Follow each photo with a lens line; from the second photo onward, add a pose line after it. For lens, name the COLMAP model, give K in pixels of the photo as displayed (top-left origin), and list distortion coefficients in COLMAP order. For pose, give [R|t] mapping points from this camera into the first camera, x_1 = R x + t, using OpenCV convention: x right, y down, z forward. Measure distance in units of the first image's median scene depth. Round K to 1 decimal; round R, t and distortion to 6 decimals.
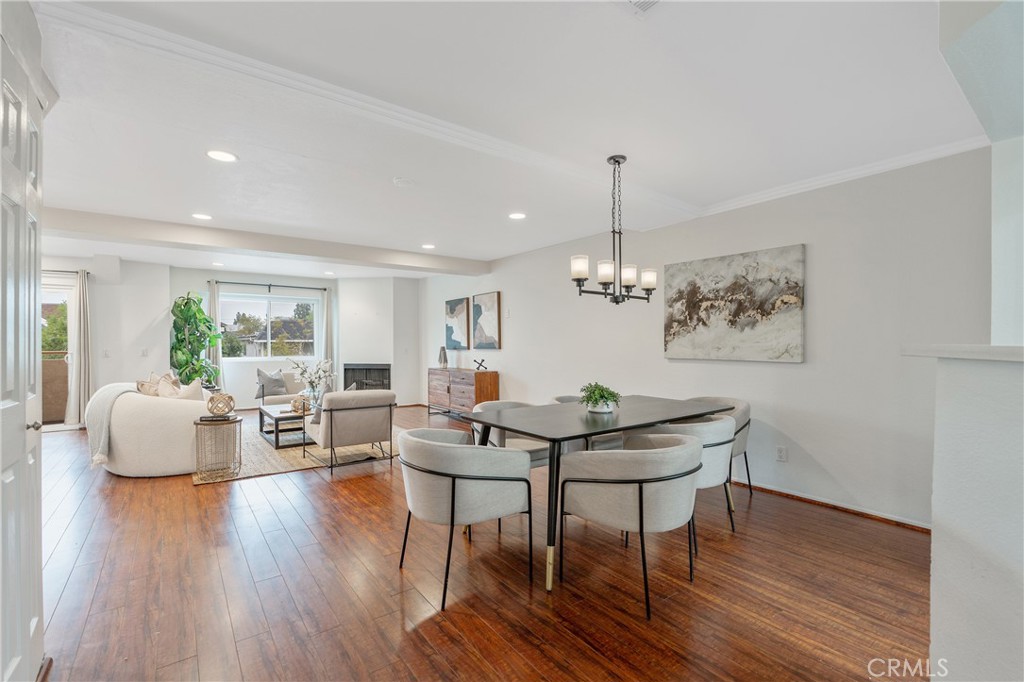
lens RADIAL K [[454.2, 0, 508.1], [0, 454.2, 345.0], [0, 0, 1]] dist [-0.011024, 0.003225]
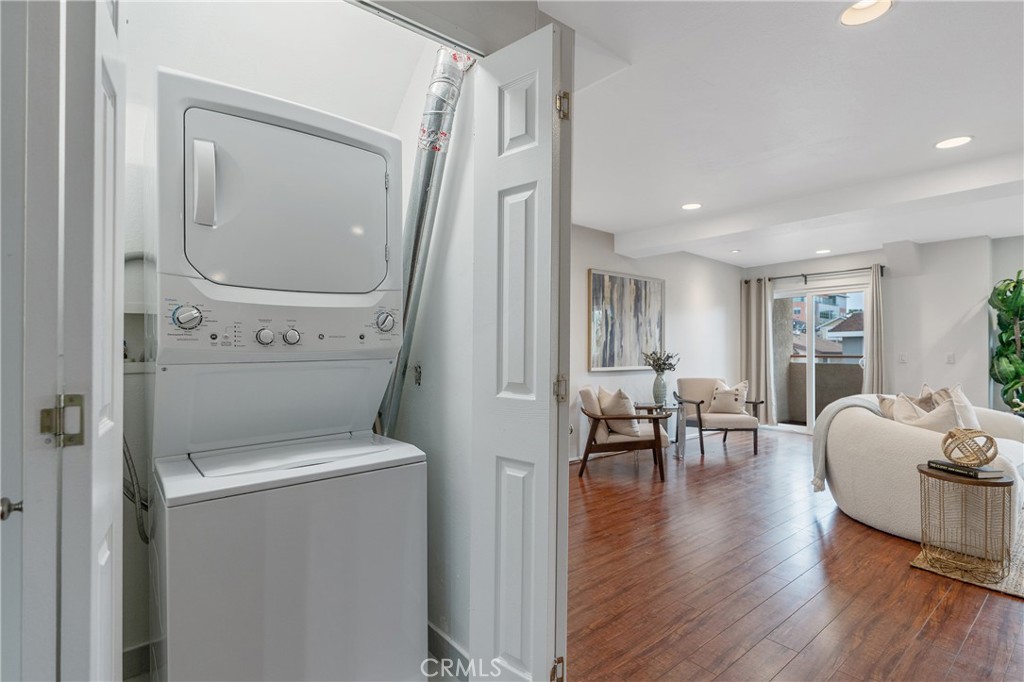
lens RADIAL K [[484.0, 0, 511.3], [0, 484.0, 343.2], [0, 0, 1]] dist [-0.004090, 0.002240]
pose [[0.038253, -0.006958, -0.999244, -0.018990], [-0.012574, 0.999893, -0.007444, 0.005170], [0.999189, 0.012849, 0.038161, 0.227050]]
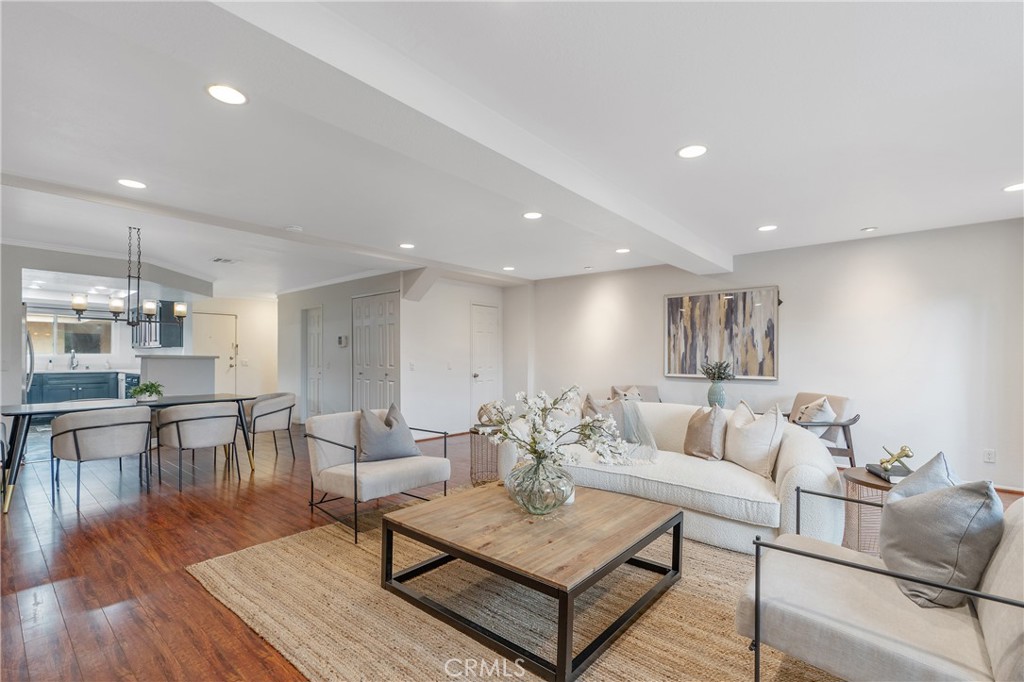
lens RADIAL K [[454.2, 0, 509.2], [0, 454.2, 346.1], [0, 0, 1]] dist [-0.011024, 0.003225]
pose [[-0.975201, -0.003198, -0.221297, -0.270362], [-0.002023, 0.999983, -0.005536, -0.012013], [0.221311, -0.004951, -0.975191, 1.177772]]
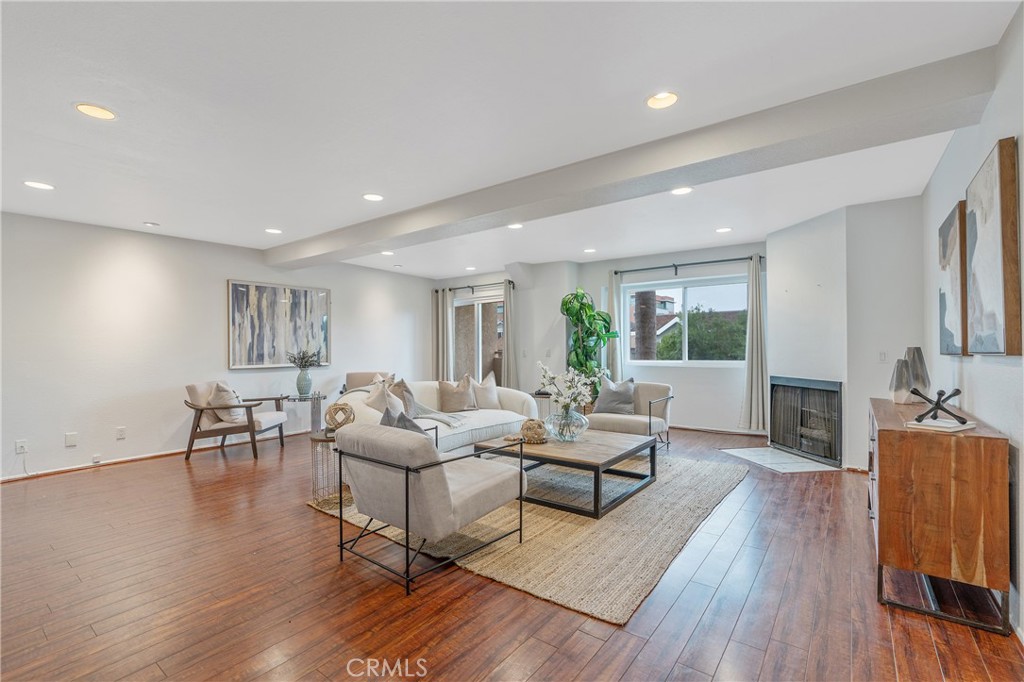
lens RADIAL K [[454.2, 0, 510.7], [0, 454.2, 350.3], [0, 0, 1]] dist [-0.011024, 0.003225]
pose [[0.279954, 0.006806, -0.959989, 0.147347], [0.000994, 0.999972, 0.007379, 0.003018], [0.960013, -0.003020, 0.279940, 0.633028]]
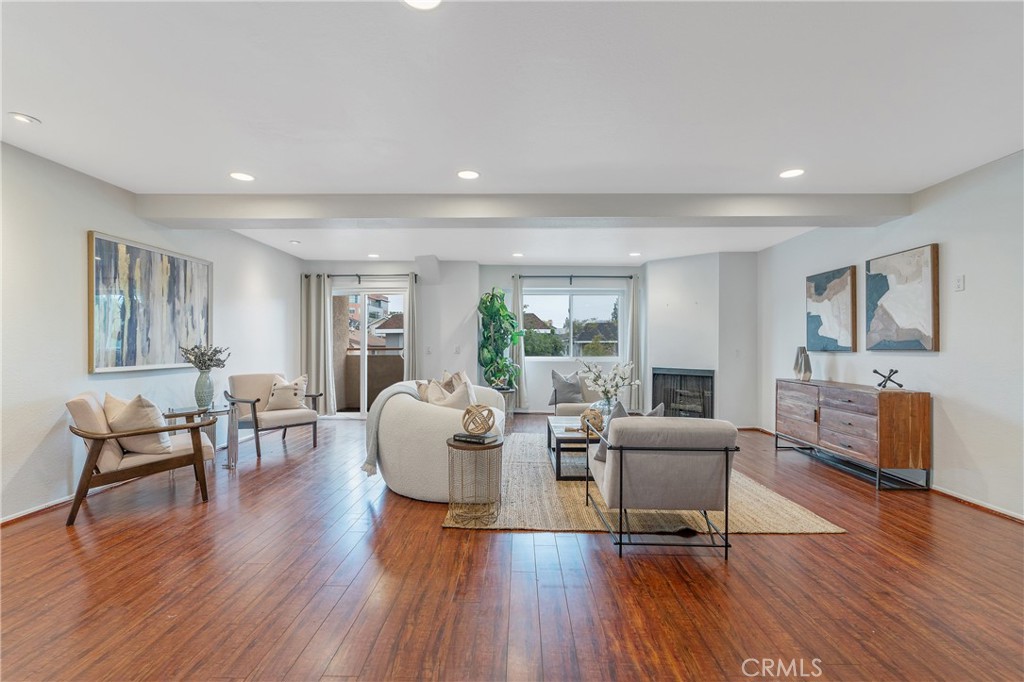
lens RADIAL K [[454.2, 0, 509.3], [0, 454.2, 347.9], [0, 0, 1]] dist [-0.011024, 0.003225]
pose [[0.787814, 0.009420, -0.615841, -0.085538], [-0.008972, 0.999952, 0.003818, 0.007015], [0.615848, 0.002517, 0.787861, 0.267673]]
